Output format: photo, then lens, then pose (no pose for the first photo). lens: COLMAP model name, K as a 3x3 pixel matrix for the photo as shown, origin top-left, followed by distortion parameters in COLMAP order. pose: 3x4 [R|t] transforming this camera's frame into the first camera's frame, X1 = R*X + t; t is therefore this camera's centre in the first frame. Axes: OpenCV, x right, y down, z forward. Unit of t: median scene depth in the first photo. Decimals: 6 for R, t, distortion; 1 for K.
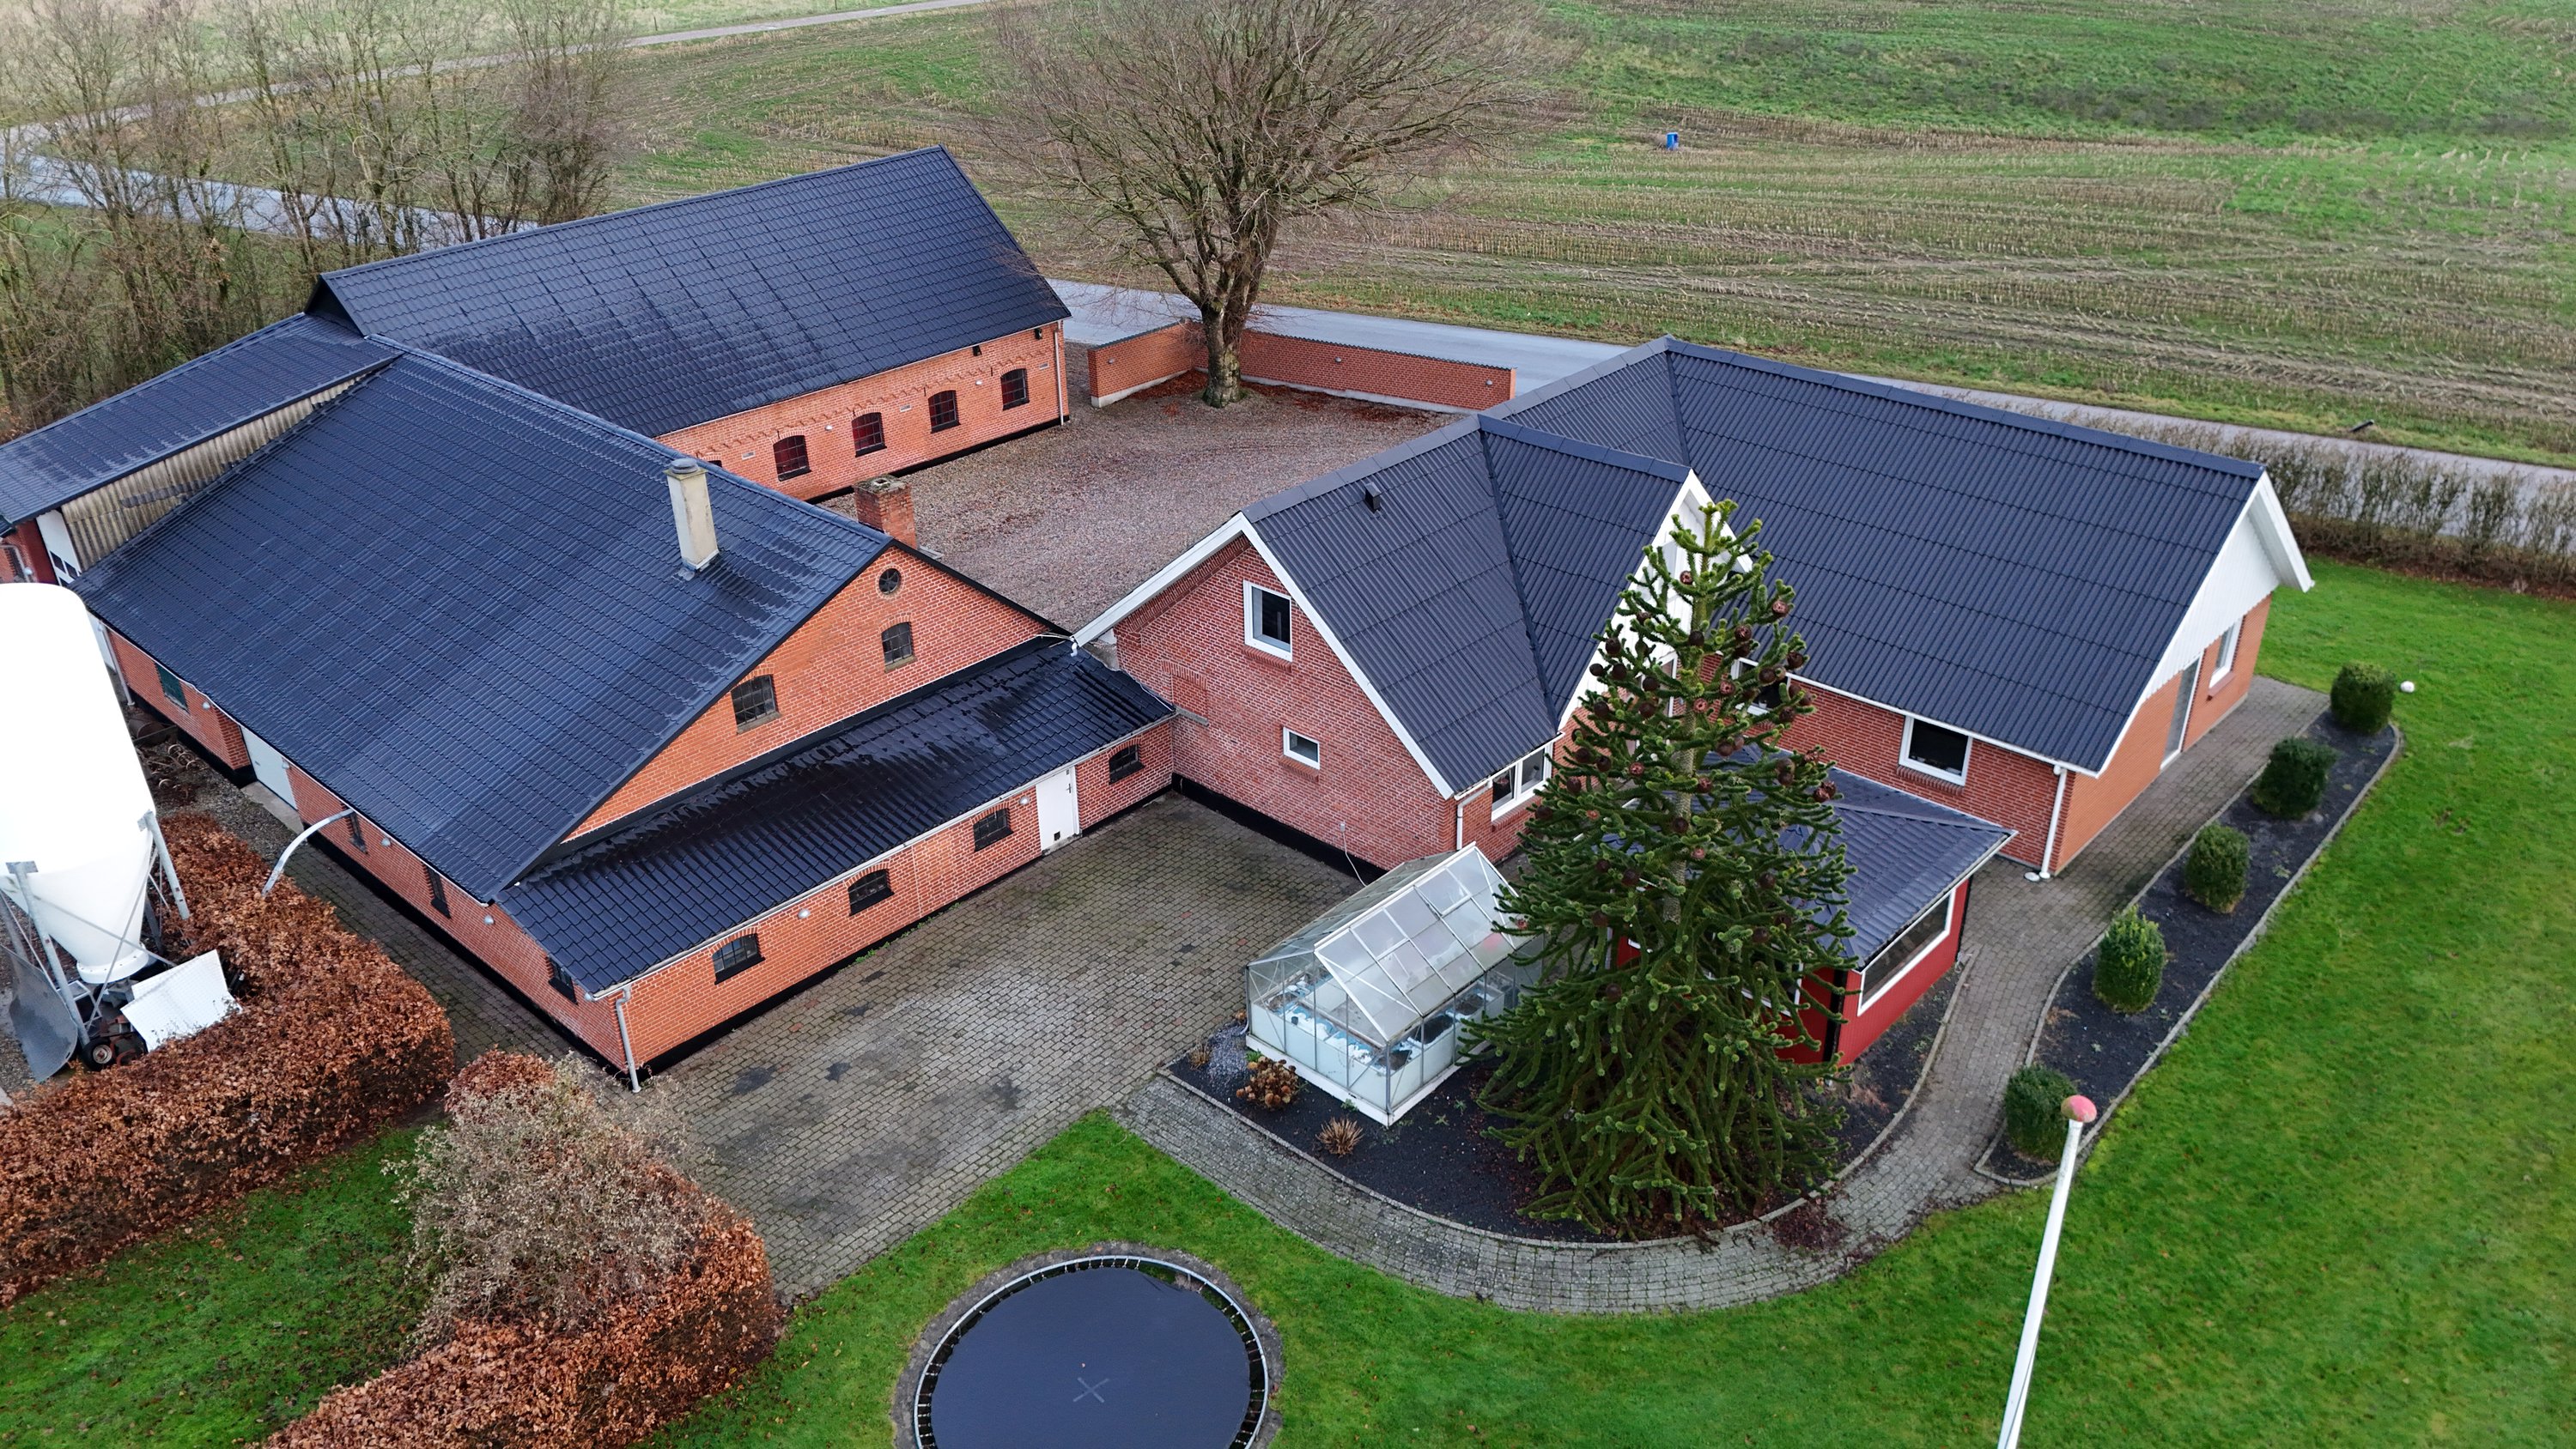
lens RADIAL K [[1865.4, 0, 1284.3], [0, 1865.4, 706.2], [0, 0, 1]] dist [0.023363, -0.018573]
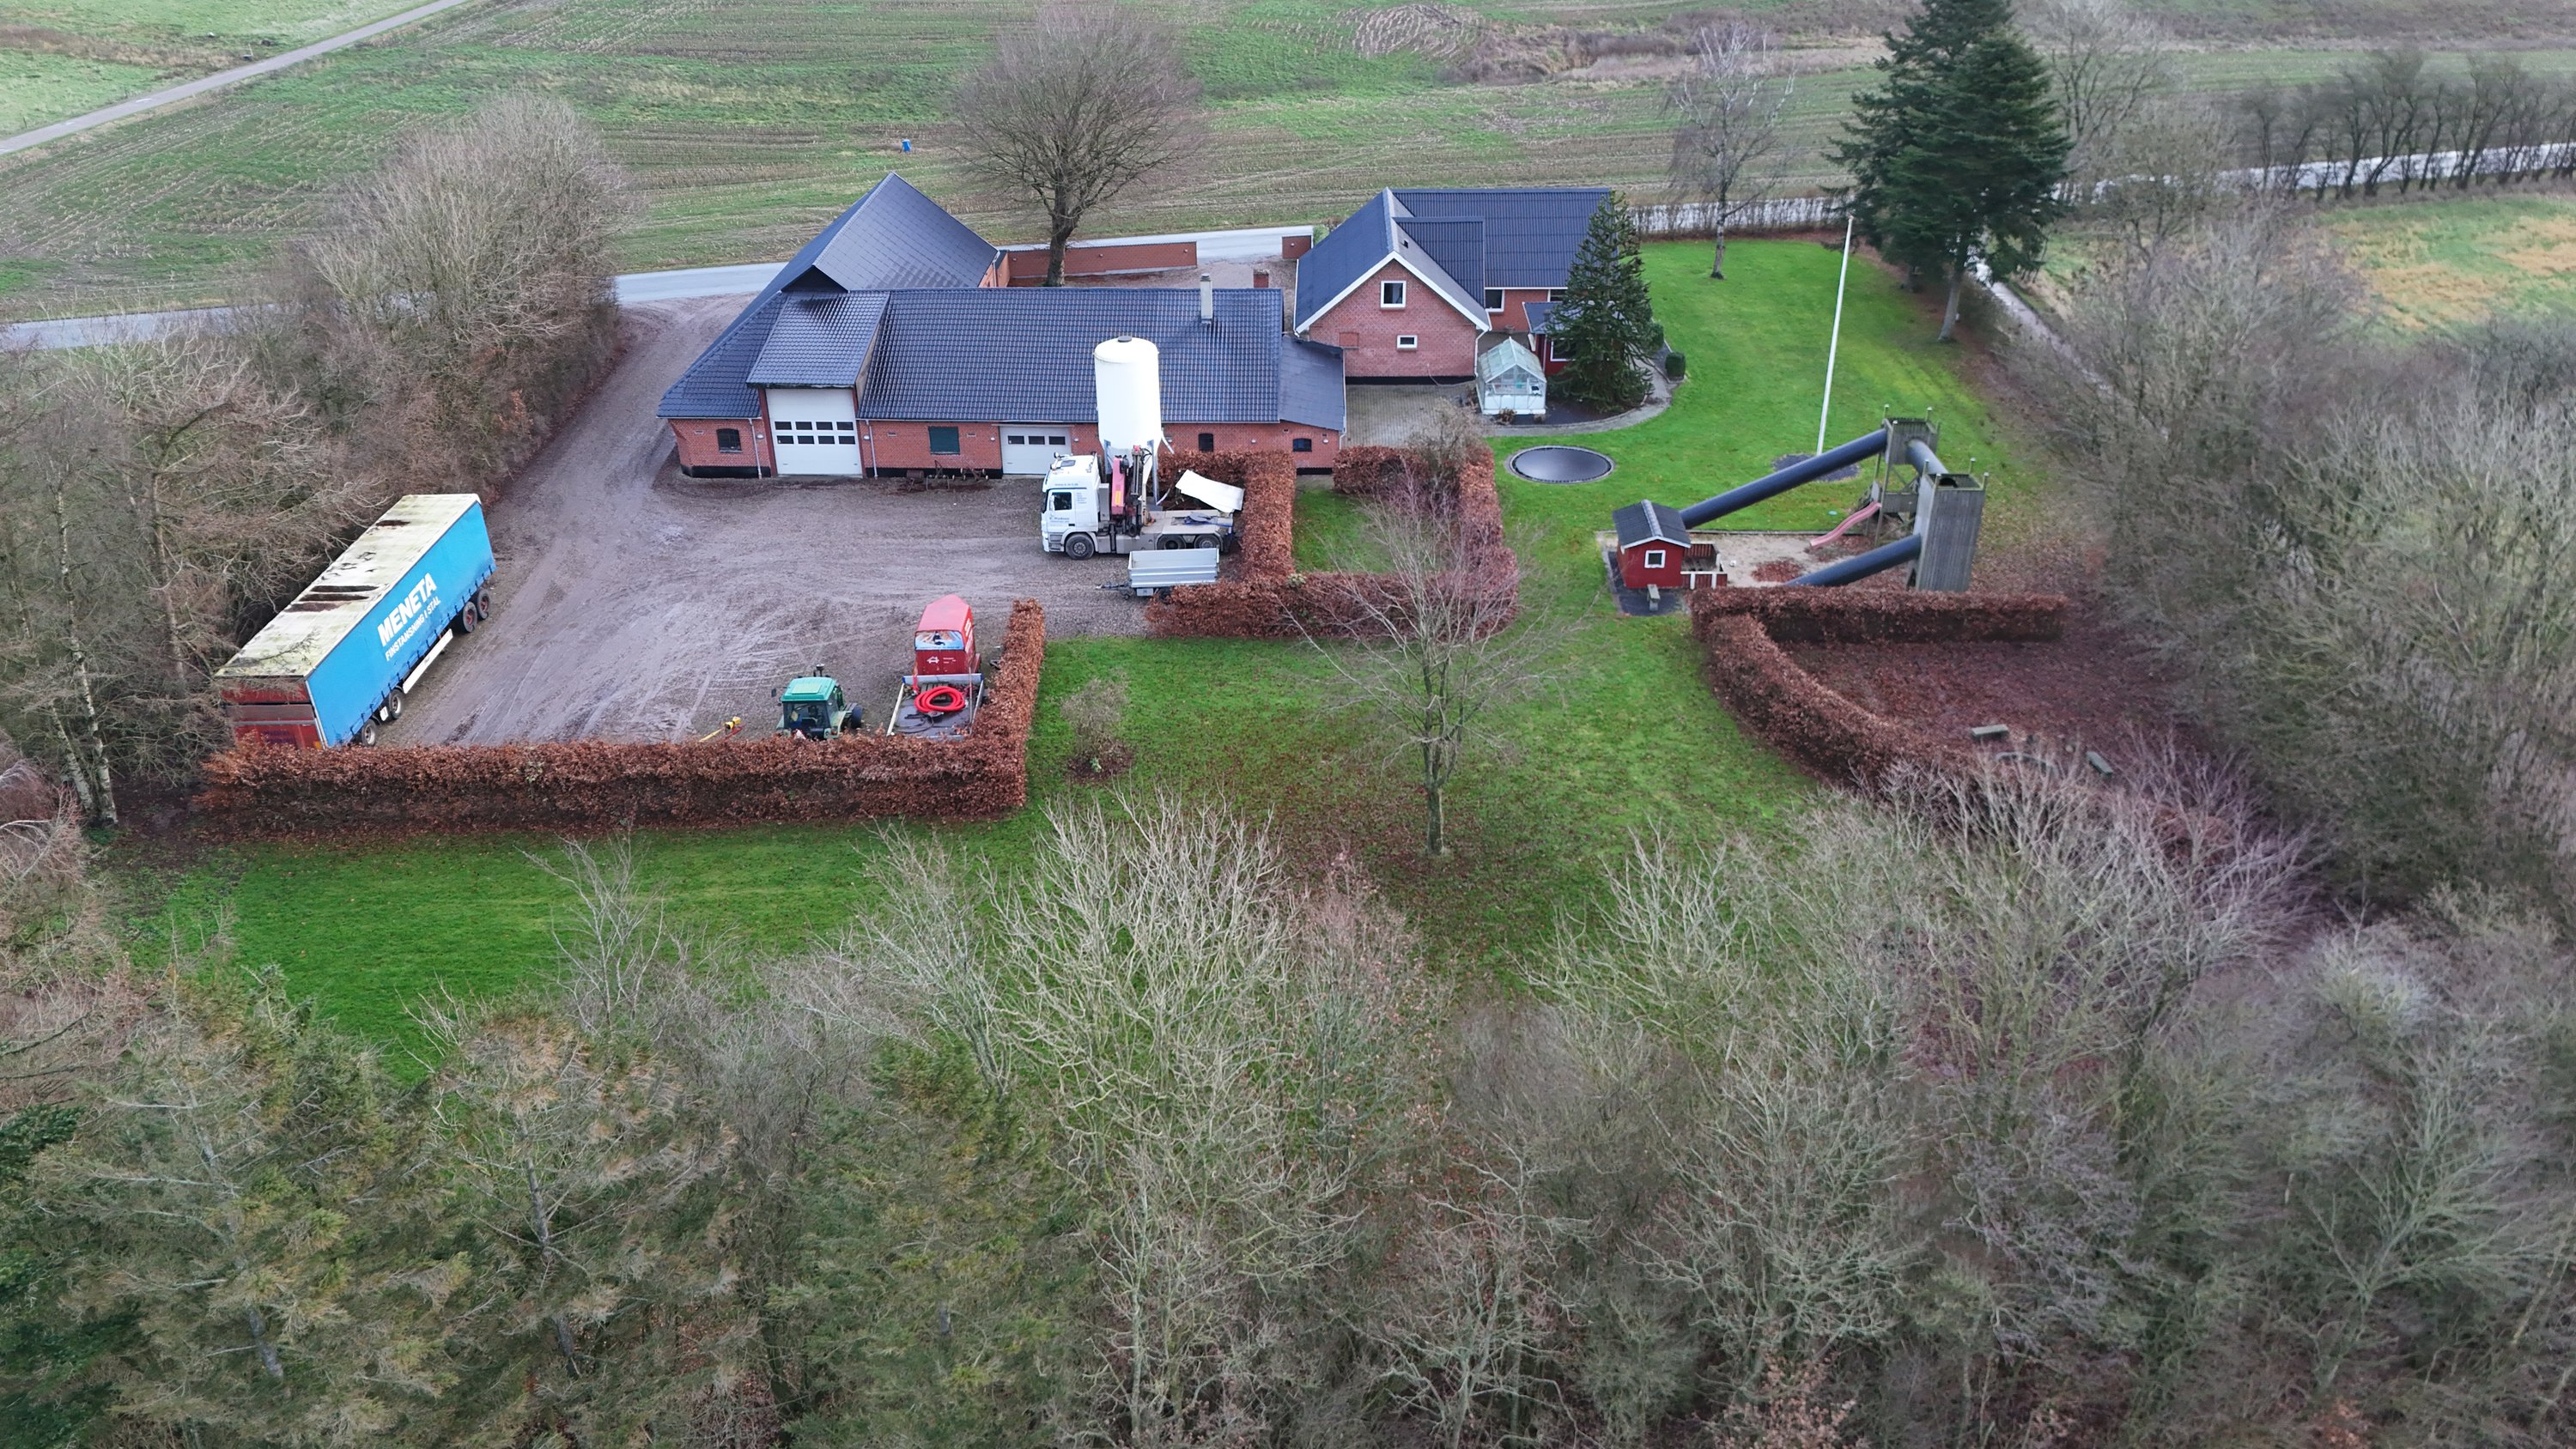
lens RADIAL K [[1865.4, 0, 1307.2], [0, 1865.4, 781.0], [0, 0, 1]] dist [0.023363, -0.018573]
pose [[0.741819, -0.327419, 0.585236, -1.881283], [0.305545, 0.941881, 0.139654, 0.199152], [-0.596948, 0.075218, 0.798746, -1.024933]]
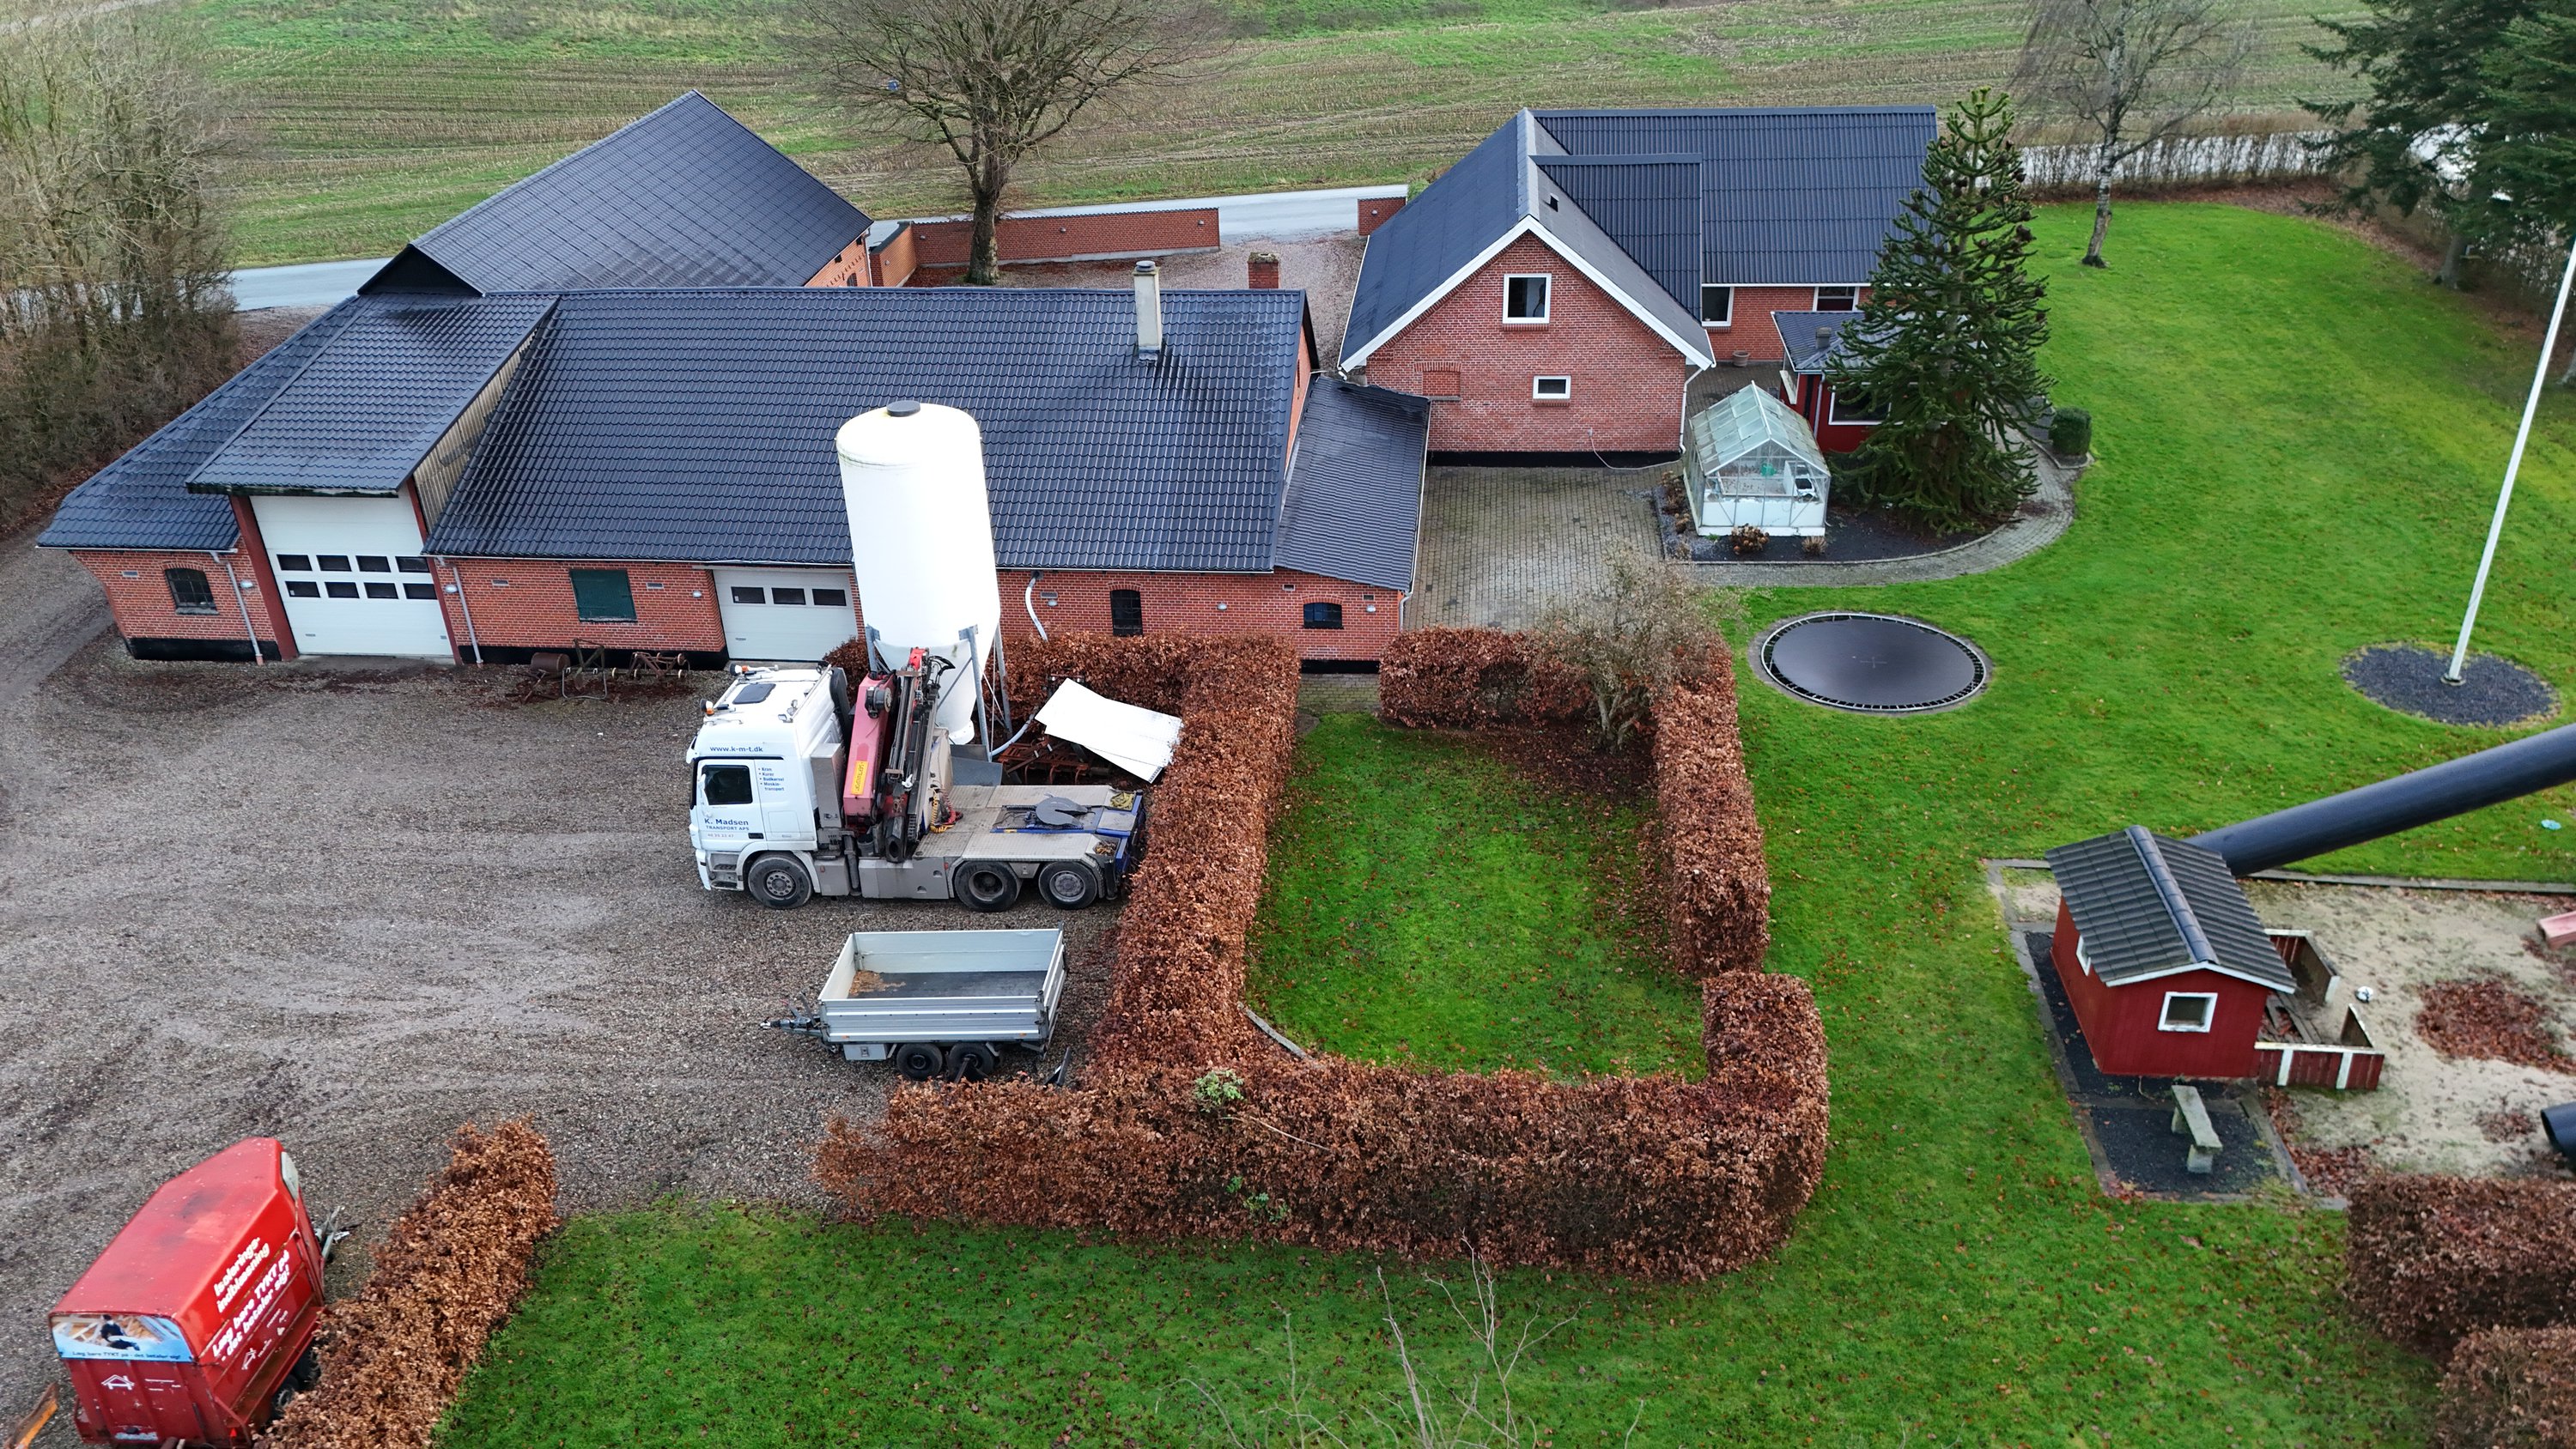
lens RADIAL K [[1865.4, 0, 1305.4], [0, 1865.4, 732.5], [0, 0, 1]] dist [0.023363, -0.018573]
pose [[0.795409, -0.302574, 0.525141, -0.969496], [0.295761, 0.950073, 0.099433, 0.075486], [-0.529008, 0.076226, 0.845186, -0.093175]]
